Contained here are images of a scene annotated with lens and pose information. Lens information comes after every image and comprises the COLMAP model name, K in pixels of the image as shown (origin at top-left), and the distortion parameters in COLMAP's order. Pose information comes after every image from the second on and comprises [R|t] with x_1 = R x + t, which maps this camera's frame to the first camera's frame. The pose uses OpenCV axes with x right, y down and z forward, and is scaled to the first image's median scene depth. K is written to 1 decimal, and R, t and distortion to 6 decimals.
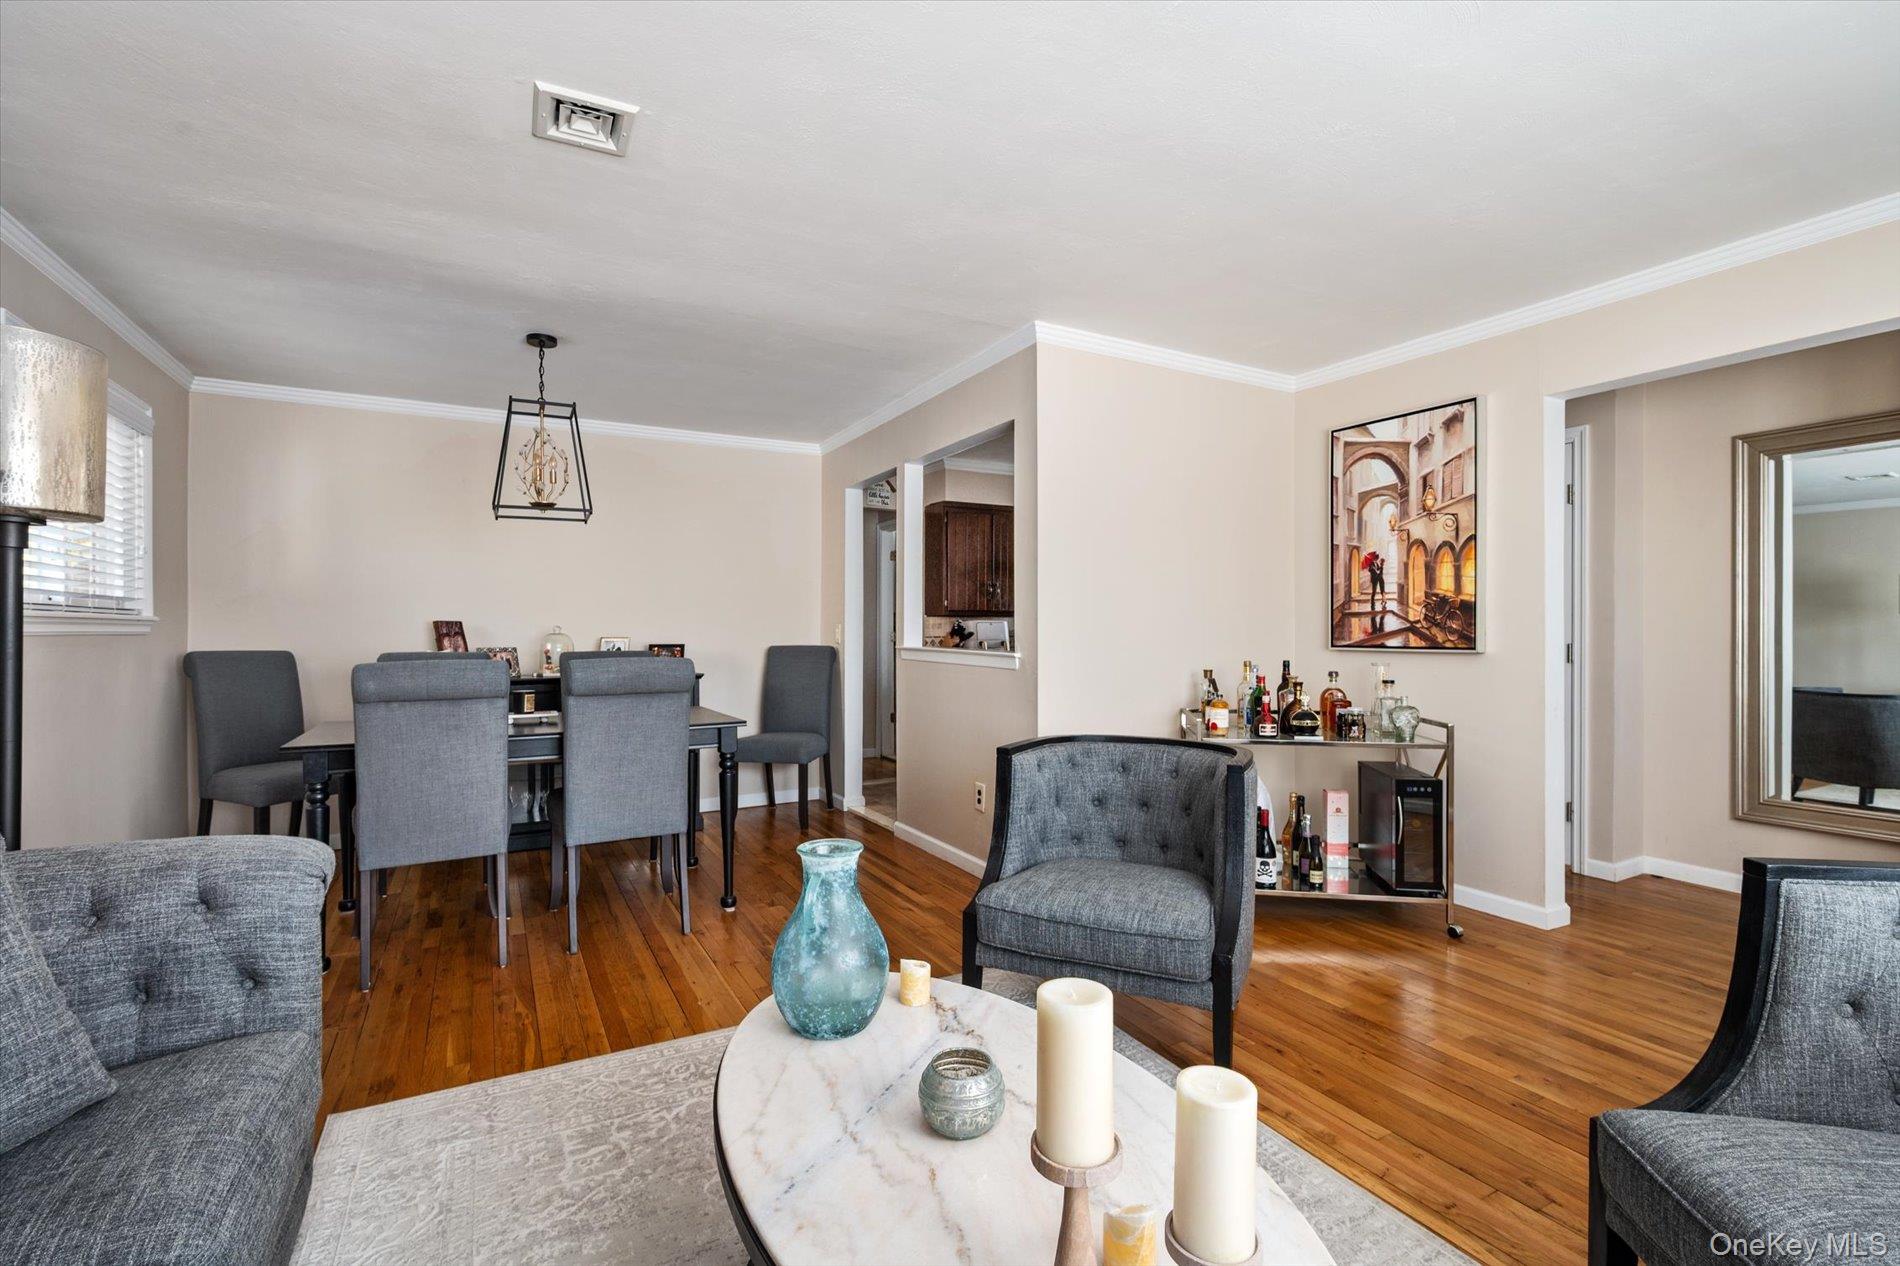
lens RADIAL K [[851.6, 0, 956.9], [0, 851.6, 632.5], [0, 0, 1]] dist [0.003716, -0.000384]
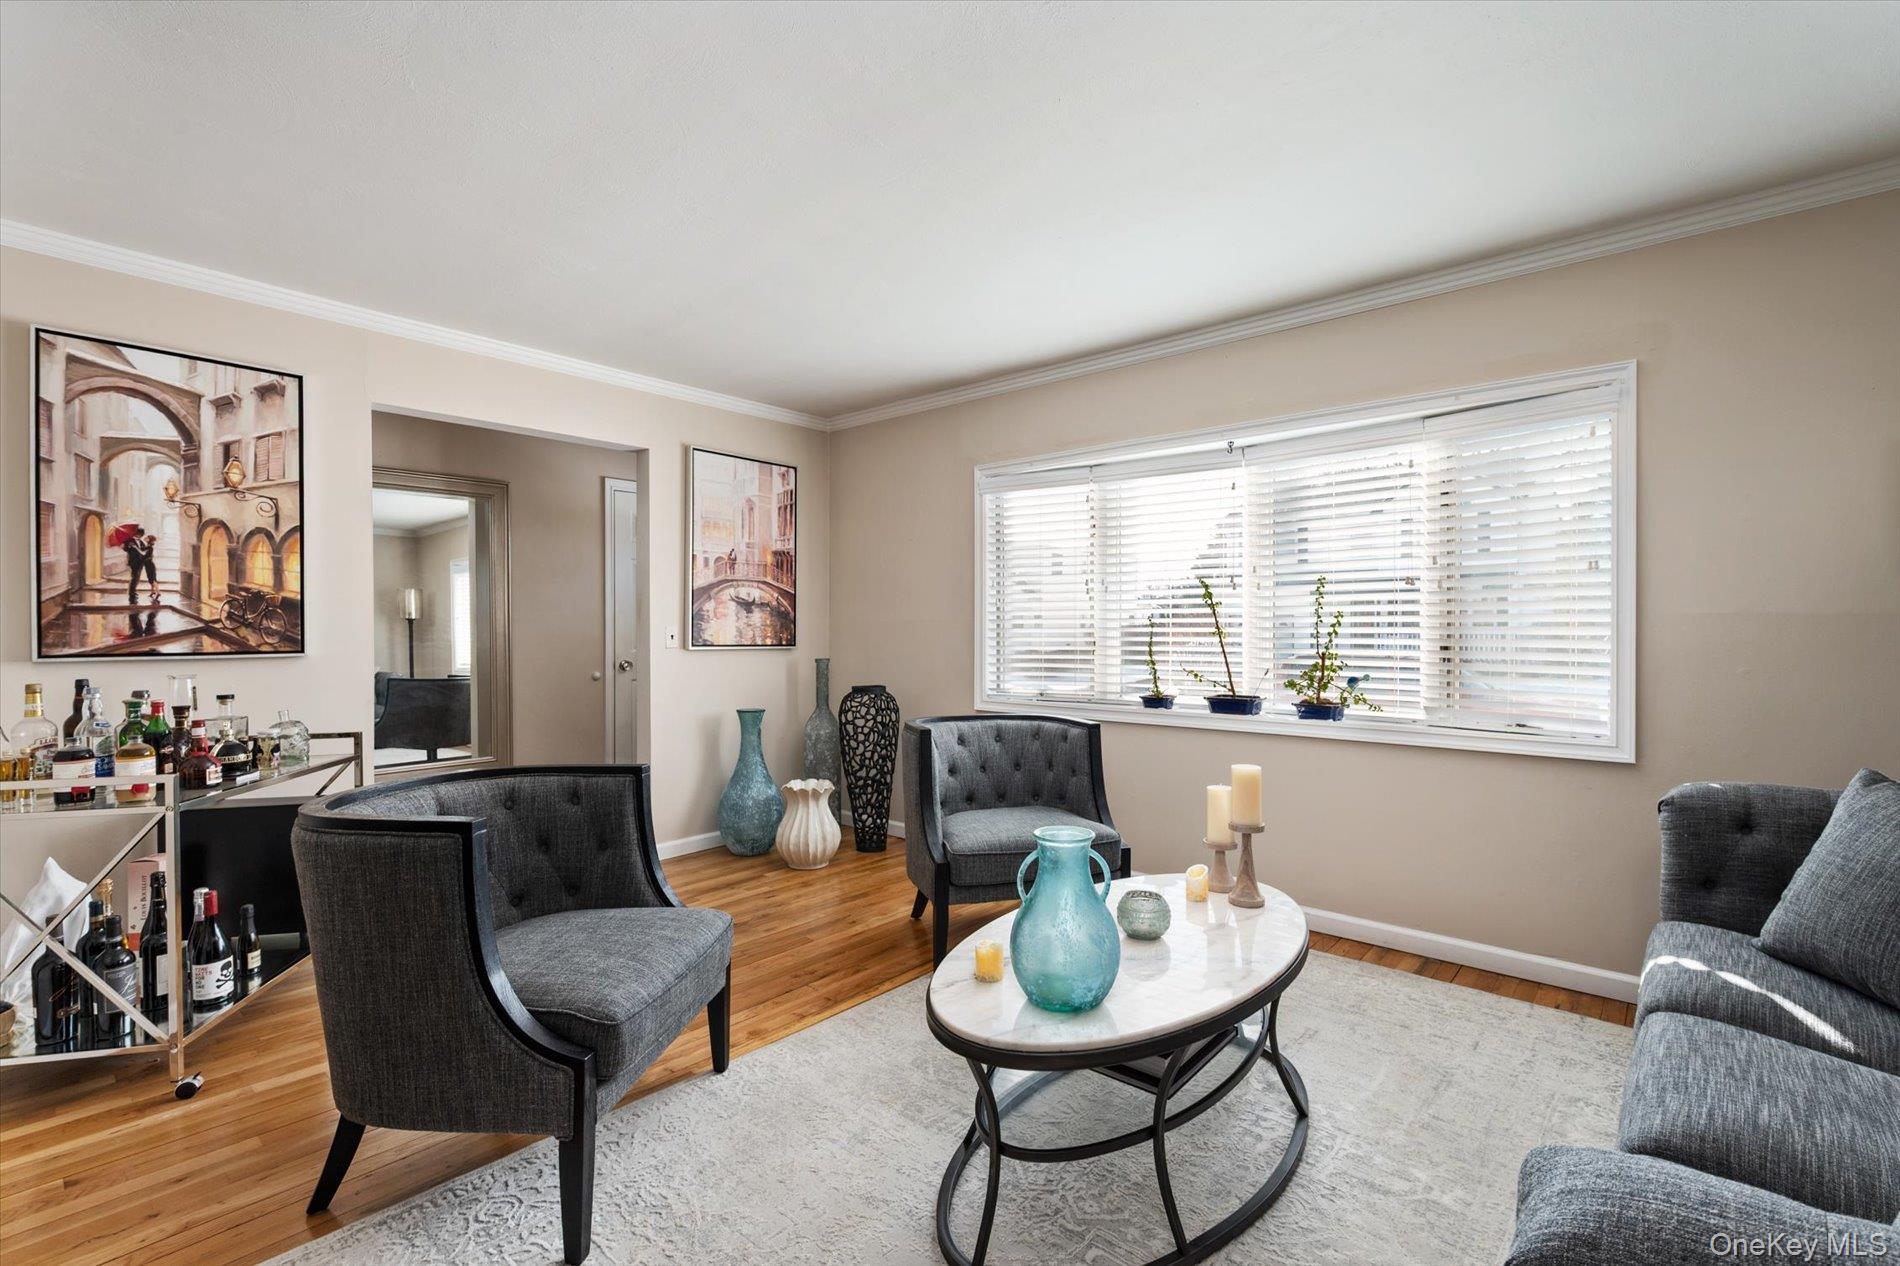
lens RADIAL K [[851.6, 0, 952.3], [0, 851.6, 630.6], [0, 0, 1]] dist [0.003716, -0.000384]
pose [[-0.327855, 0.000762, 0.944728, -0.441824], [0.007834, 0.999967, 0.001912, 0.000292], [-0.944696, 0.008028, -0.327850, 0.592803]]
